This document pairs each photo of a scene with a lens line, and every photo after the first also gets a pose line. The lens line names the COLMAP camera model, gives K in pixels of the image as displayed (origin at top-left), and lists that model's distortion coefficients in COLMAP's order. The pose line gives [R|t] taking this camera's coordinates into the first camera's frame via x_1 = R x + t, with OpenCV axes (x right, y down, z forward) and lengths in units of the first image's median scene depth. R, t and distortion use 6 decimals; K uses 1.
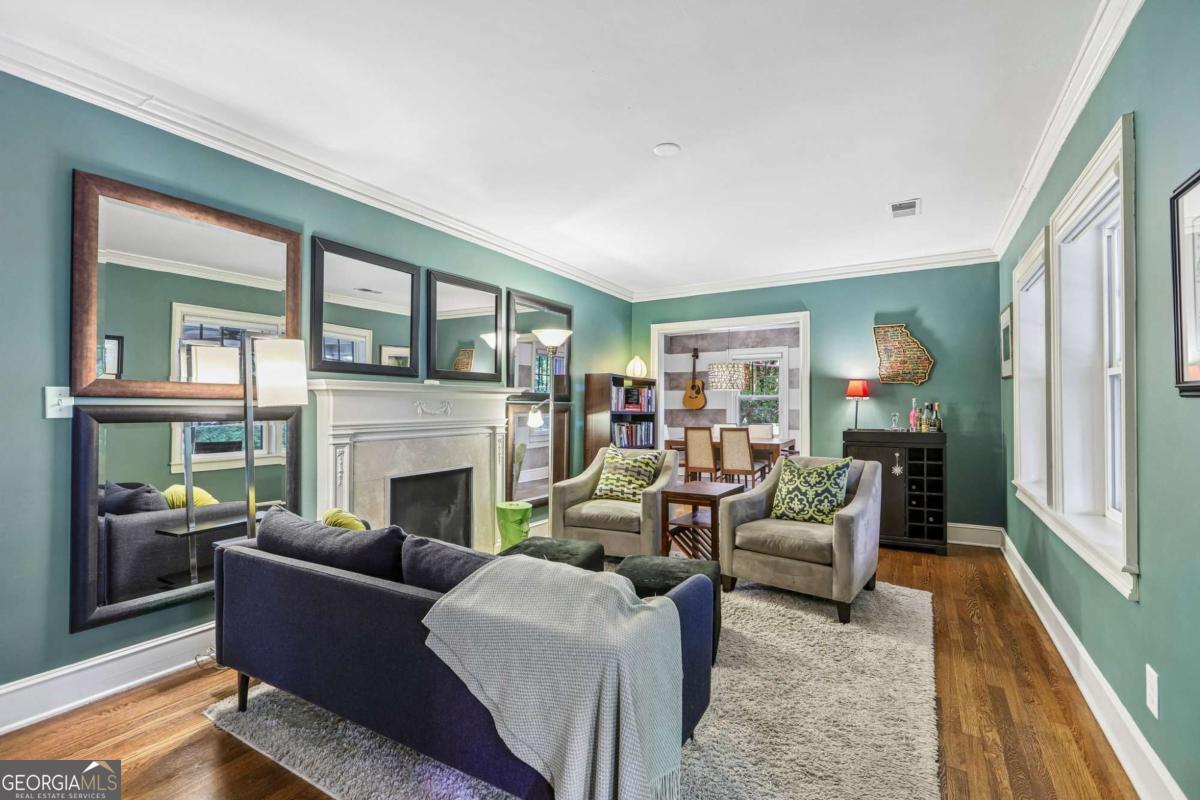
lens RADIAL K [[537.0, 0, 600.0], [0, 537.0, 400.0], [0, 0, 1]] dist [0.002985, 0.000788]
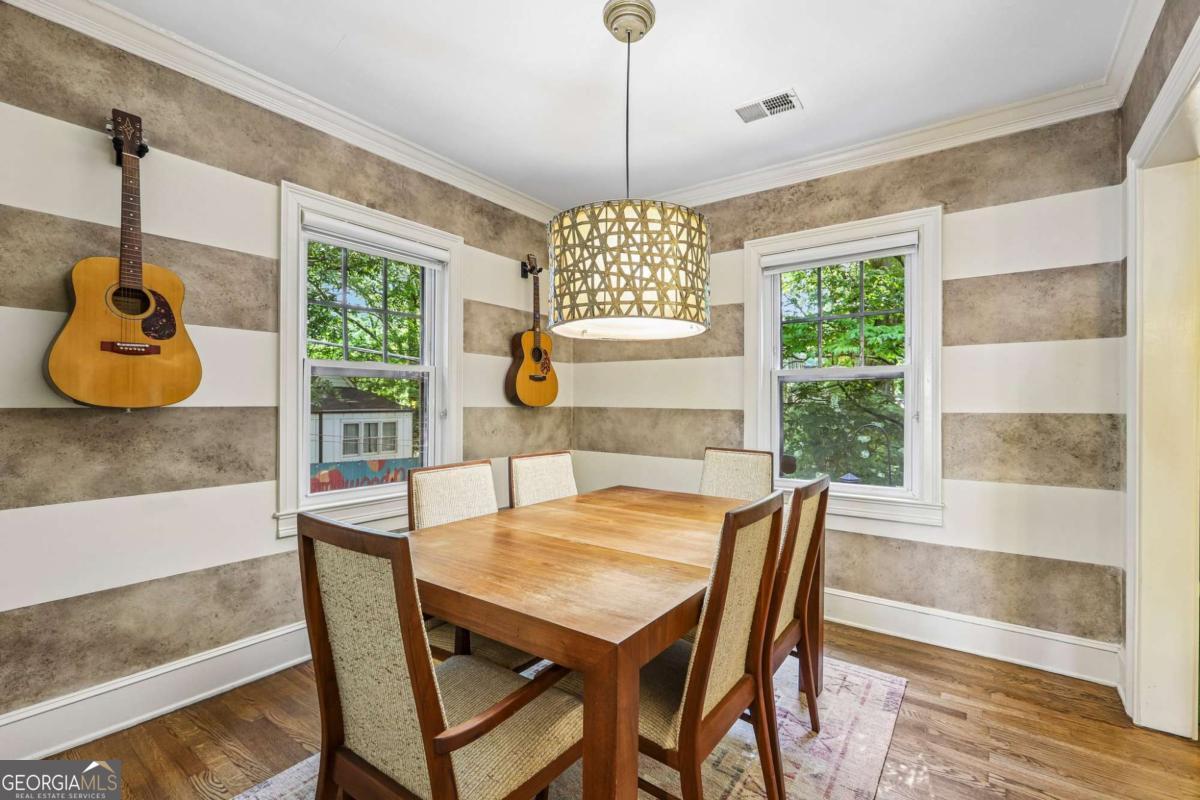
lens RADIAL K [[537.0, 0, 600.0], [0, 537.0, 400.0], [0, 0, 1]] dist [0.002985, 0.000788]
pose [[0.126946, 0.007766, 0.991879, -0.005288], [-0.017189, 0.999836, -0.005628, 0.012099], [-0.991761, -0.016335, 0.127059, 0.797301]]
